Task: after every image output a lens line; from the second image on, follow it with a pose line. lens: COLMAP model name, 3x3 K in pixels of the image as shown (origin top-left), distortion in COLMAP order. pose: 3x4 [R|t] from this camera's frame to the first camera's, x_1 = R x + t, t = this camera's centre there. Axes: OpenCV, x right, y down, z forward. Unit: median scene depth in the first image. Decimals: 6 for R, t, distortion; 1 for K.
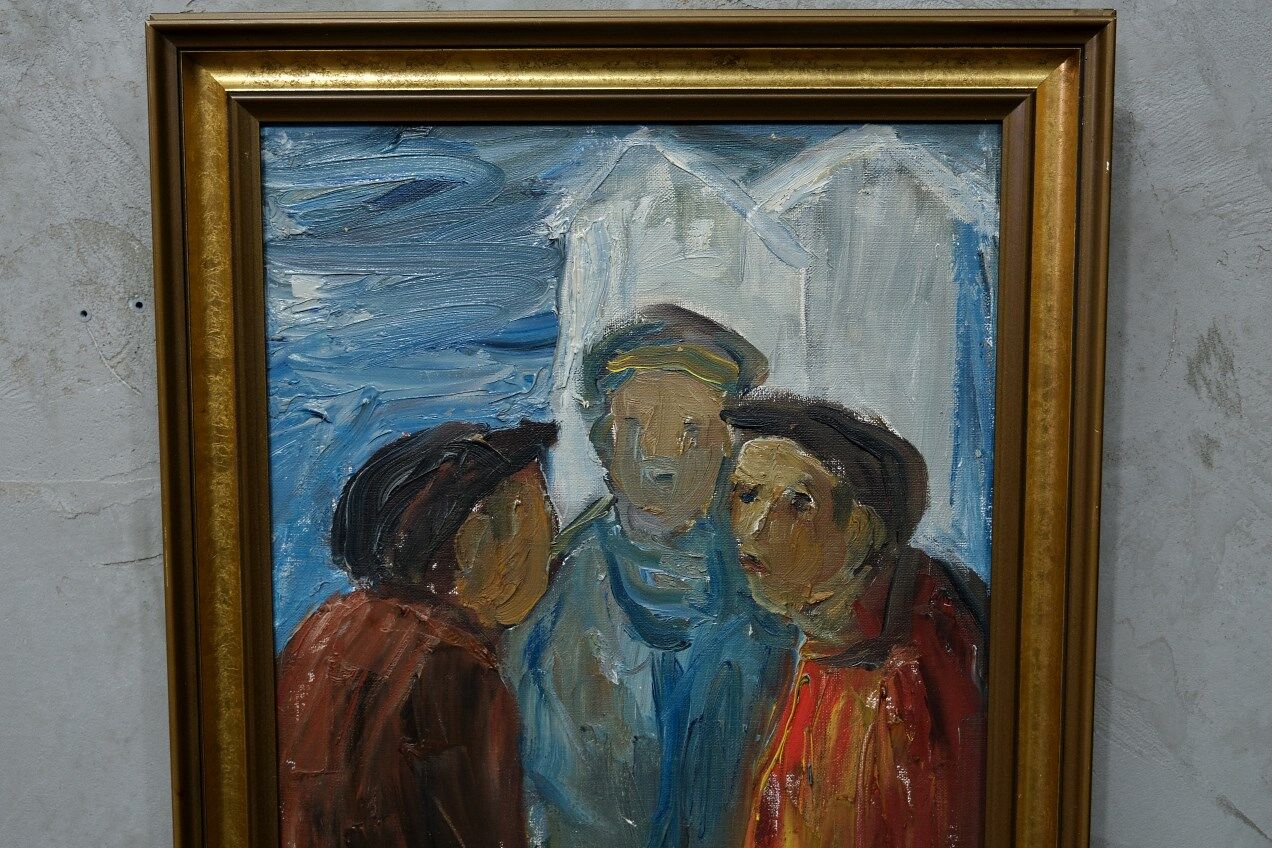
lens RADIAL K [[1700.3, 0, 659.7], [0, 1700.3, 387.9], [0, 0, 1]] dist [-0.040339, 0.000000]
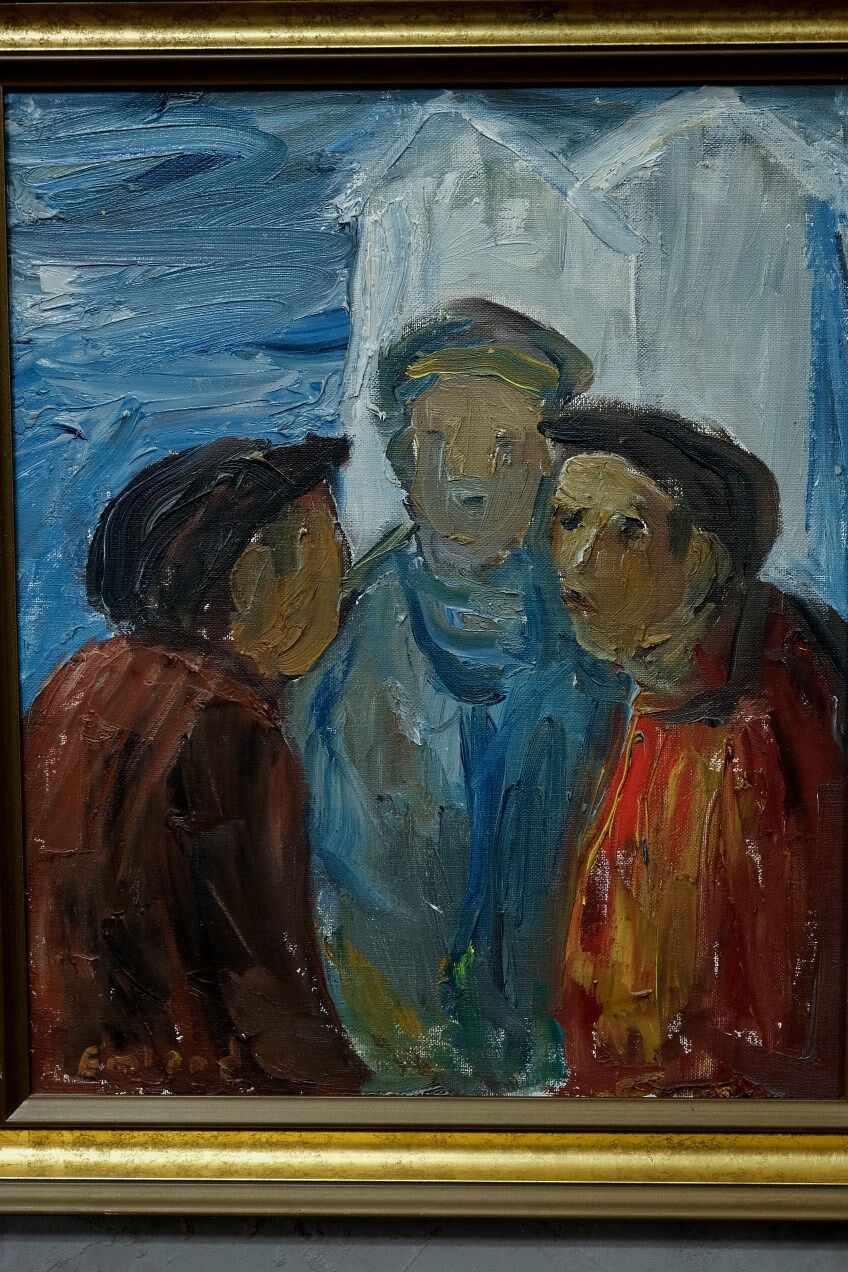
lens RADIAL K [[2926.3, 0, 459.7], [0, 2926.3, 703.9], [0, 0, 1]] dist [-0.010611, 0.000000]
pose [[0.999947, -0.003490, -0.009705, 0.009753], [0.003824, 0.999393, 0.034624, 0.104029], [0.009578, -0.034659, 0.999353, -0.485953]]
